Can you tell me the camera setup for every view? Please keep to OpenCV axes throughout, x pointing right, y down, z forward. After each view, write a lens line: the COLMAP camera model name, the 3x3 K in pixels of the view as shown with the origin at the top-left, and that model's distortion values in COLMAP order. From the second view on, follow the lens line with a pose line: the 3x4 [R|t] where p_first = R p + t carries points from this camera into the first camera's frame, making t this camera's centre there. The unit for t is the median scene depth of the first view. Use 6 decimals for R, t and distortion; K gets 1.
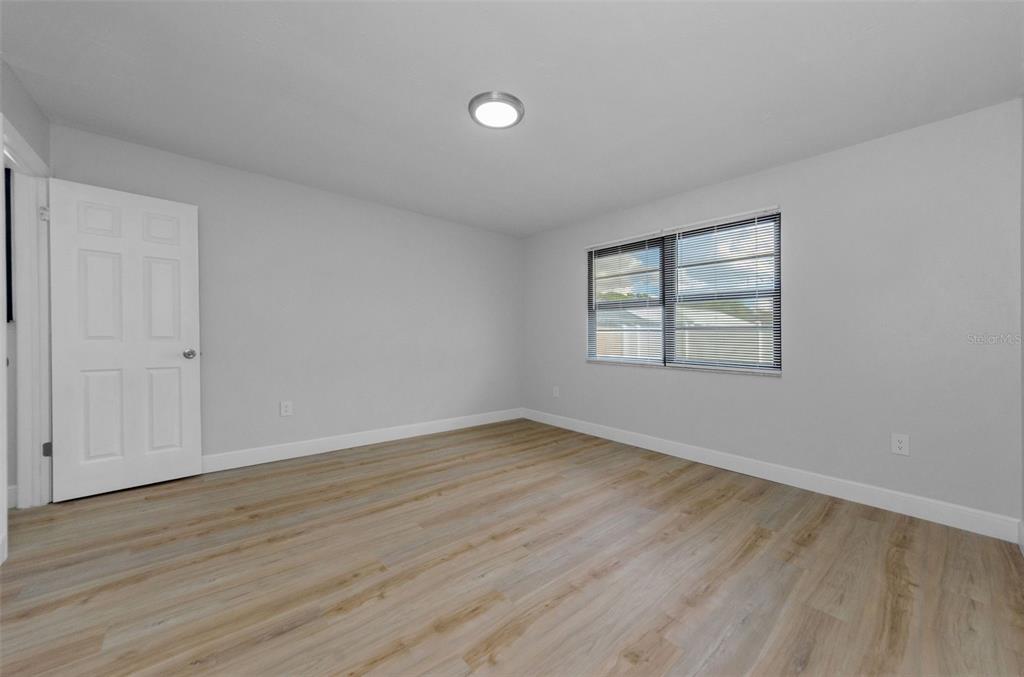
lens RADIAL K [[375.4, 0, 513.0], [0, 375.4, 342.8], [0, 0, 1]] dist [0.002364, 0.000128]
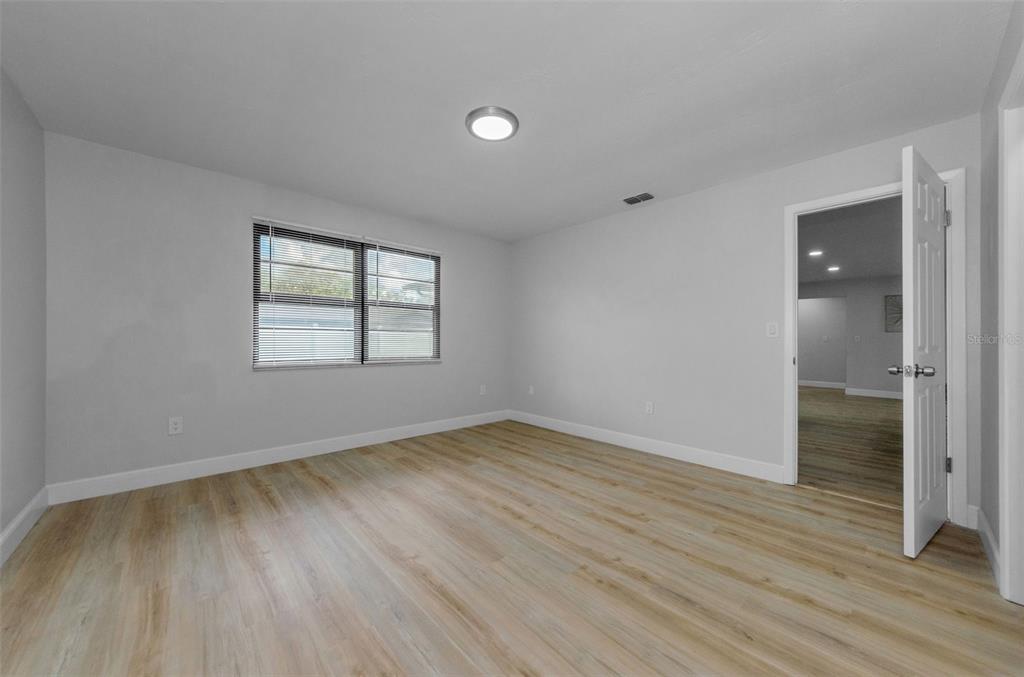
lens RADIAL K [[375.4, 0, 513.0], [0, 375.4, 342.8], [0, 0, 1]] dist [0.002364, 0.000128]
pose [[-0.031319, -0.020805, 0.999293, -0.836863], [0.010989, 0.999716, 0.021159, -0.021196], [-0.999449, 0.011644, -0.031081, 0.753831]]
